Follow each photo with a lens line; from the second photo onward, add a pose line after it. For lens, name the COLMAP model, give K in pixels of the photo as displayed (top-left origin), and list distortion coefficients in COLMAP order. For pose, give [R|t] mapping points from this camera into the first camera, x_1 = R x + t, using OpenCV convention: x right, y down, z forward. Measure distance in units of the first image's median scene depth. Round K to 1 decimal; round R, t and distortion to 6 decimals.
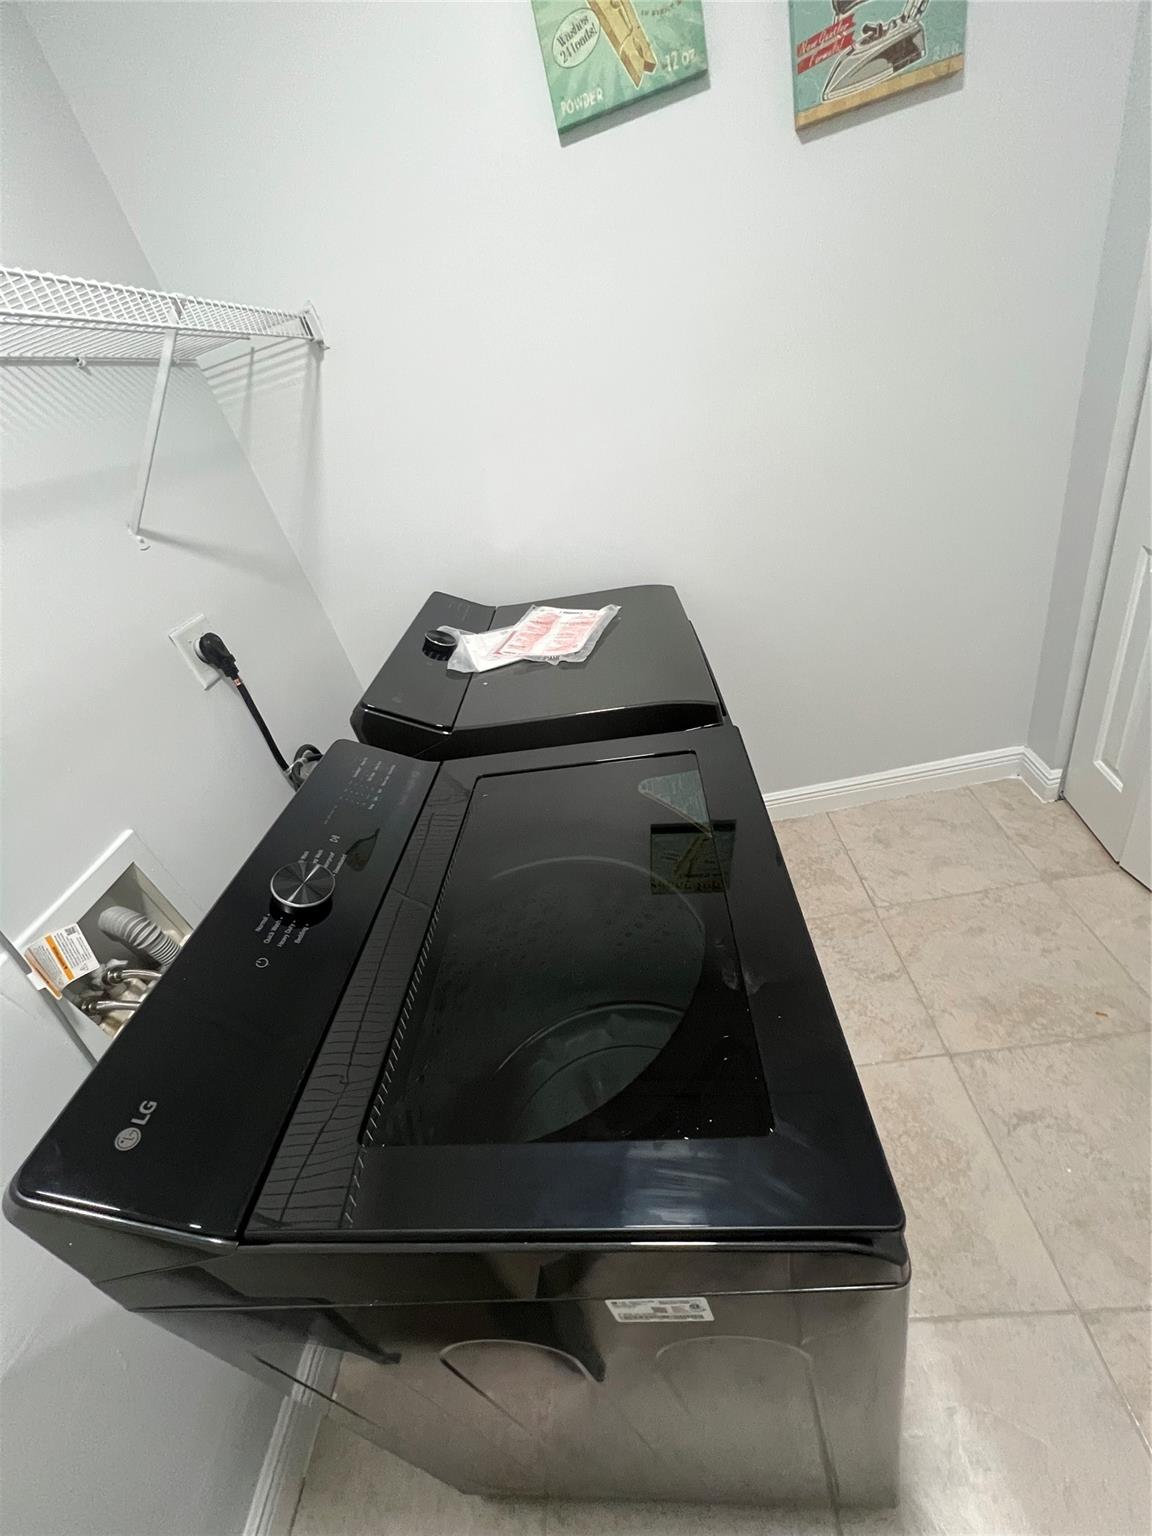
lens RADIAL K [[618.3, 0, 572.7], [0, 618.3, 768.3], [0, 0, 1]] dist [0.001392, 0.000125]
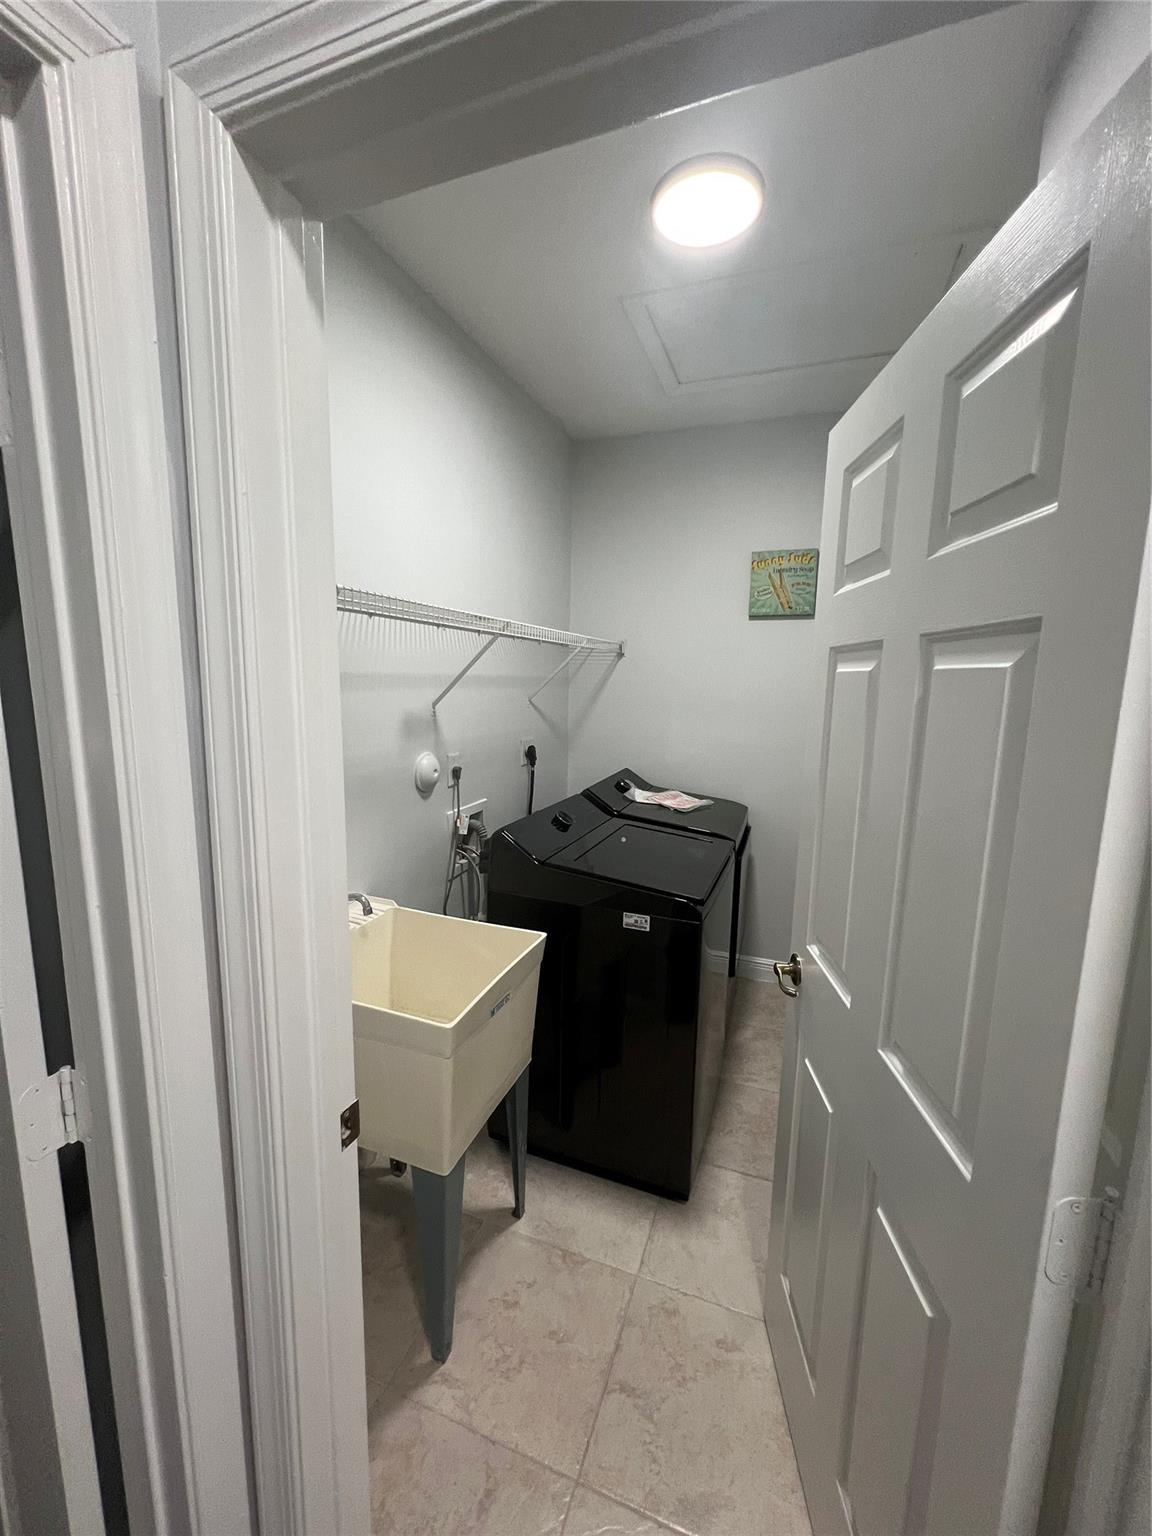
lens RADIAL K [[610.5, 0, 578.1], [0, 610.5, 771.5], [0, 0, 1]] dist [0.003529, 0.000111]
pose [[0.911335, 0.321920, -0.256585, 0.174450], [-0.395198, 0.858677, -0.326332, 0.533923], [0.115271, 0.398799, 0.909765, -0.996032]]
